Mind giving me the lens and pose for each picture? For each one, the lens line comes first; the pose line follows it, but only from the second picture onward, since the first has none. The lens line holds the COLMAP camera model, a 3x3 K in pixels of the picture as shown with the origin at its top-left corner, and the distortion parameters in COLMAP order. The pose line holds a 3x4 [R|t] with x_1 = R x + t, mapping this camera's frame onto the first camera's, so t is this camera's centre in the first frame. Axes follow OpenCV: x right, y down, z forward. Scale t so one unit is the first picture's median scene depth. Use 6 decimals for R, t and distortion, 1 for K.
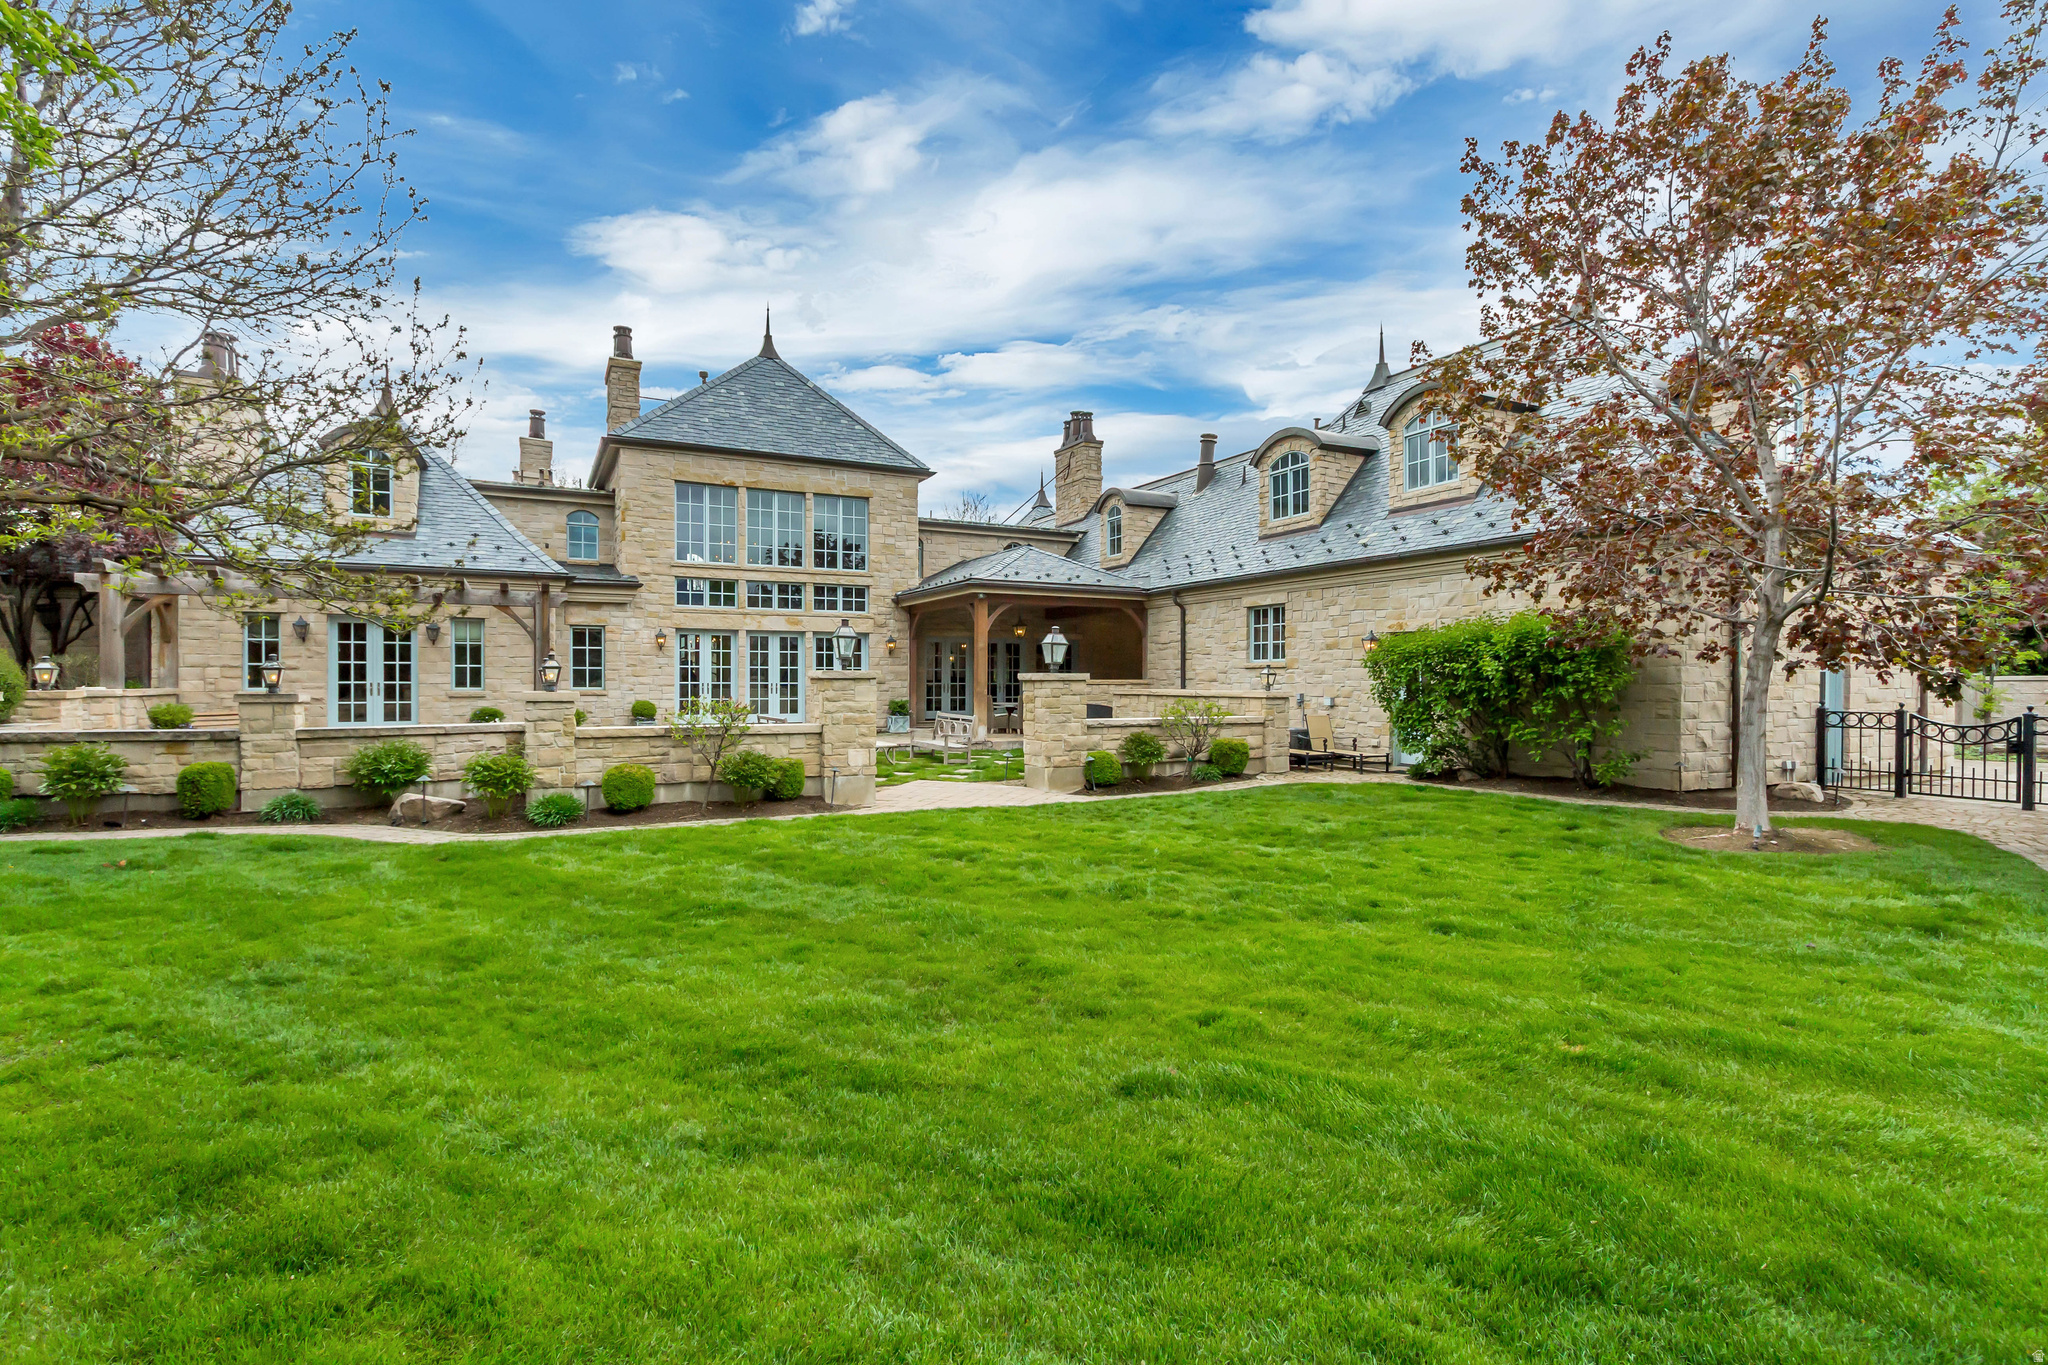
lens RADIAL K [[976.4, 0, 1023.2], [0, 976.4, 675.2], [0, 0, 1]] dist [0.001563, -0.000112]
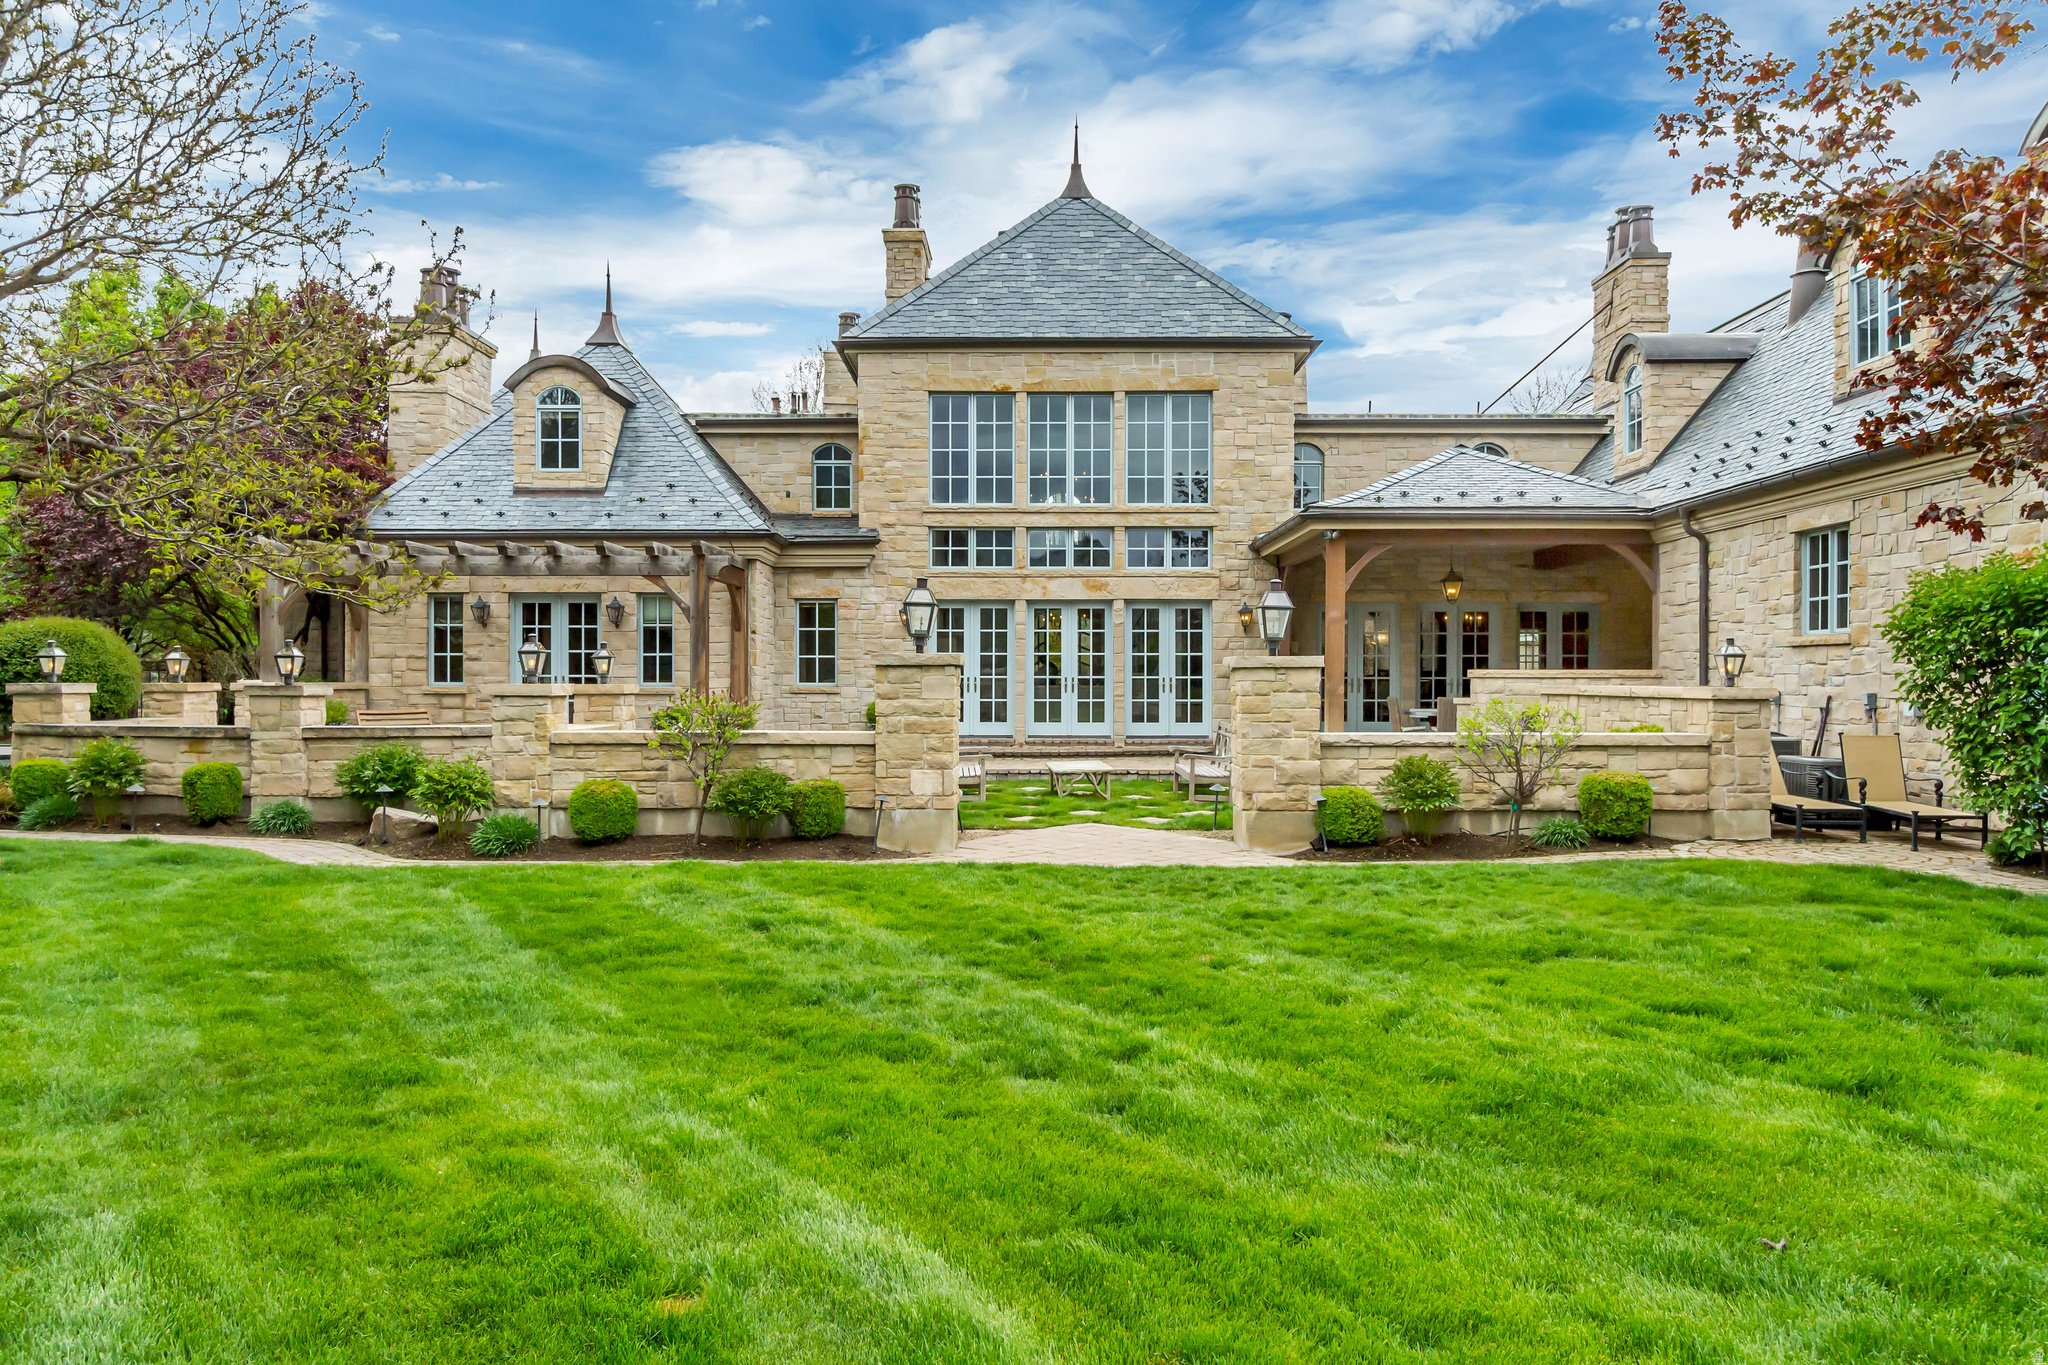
lens RADIAL K [[1495.6, 0, 1024.0], [0, 1495.6, 682.5], [0, 0, 1]] dist [0.001647, 0.002516]
pose [[0.884717, 0.000126, -0.466129, 0.237510], [0.003597, 0.999968, 0.007099, 0.005199], [0.466115, -0.007958, 0.884689, 0.076831]]
